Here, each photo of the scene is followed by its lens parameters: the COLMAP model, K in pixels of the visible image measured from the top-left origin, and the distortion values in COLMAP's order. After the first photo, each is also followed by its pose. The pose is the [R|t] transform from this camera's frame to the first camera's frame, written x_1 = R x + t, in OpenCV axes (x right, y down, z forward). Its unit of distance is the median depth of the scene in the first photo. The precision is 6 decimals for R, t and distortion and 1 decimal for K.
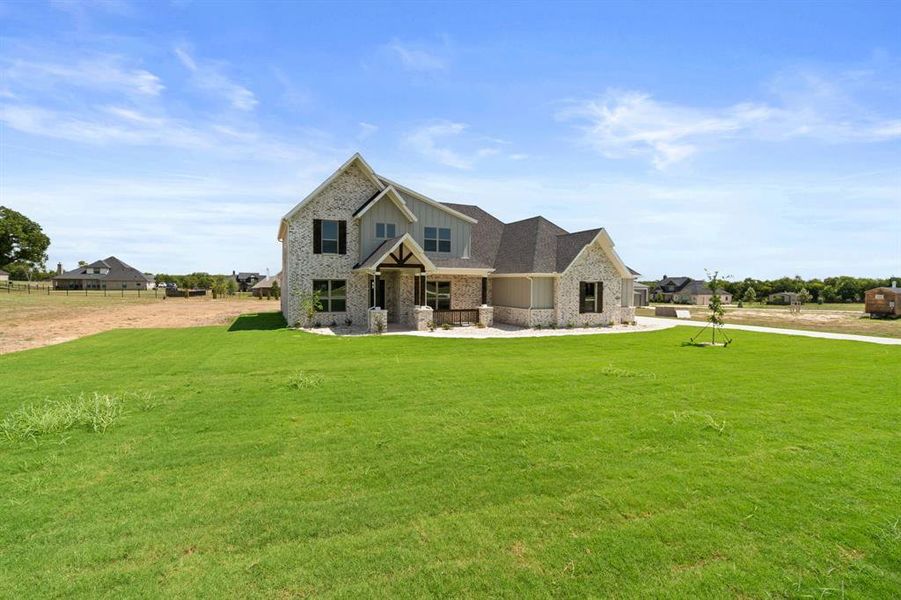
lens RADIAL K [[403.0, 0, 447.4], [0, 403.0, 298.6], [0, 0, 1]] dist [-0.011705, 0.003535]
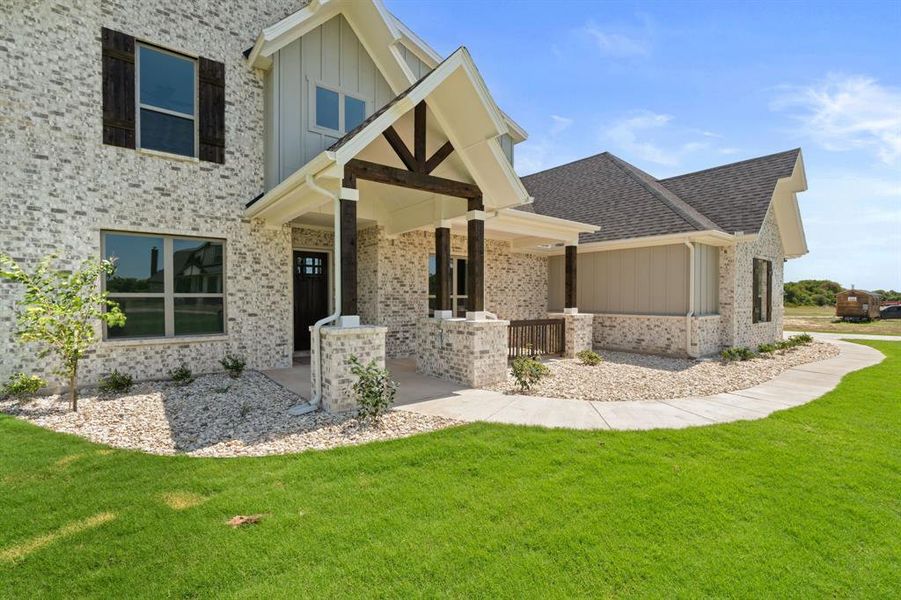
lens RADIAL K [[403.0, 0, 446.6], [0, 403.0, 304.9], [0, 0, 1]] dist [-0.011705, 0.003535]
pose [[0.969251, -0.012134, 0.245776, -0.152347], [0.016291, 0.999756, -0.014888, 0.016012], [-0.245536, 0.018434, 0.969212, 0.620097]]
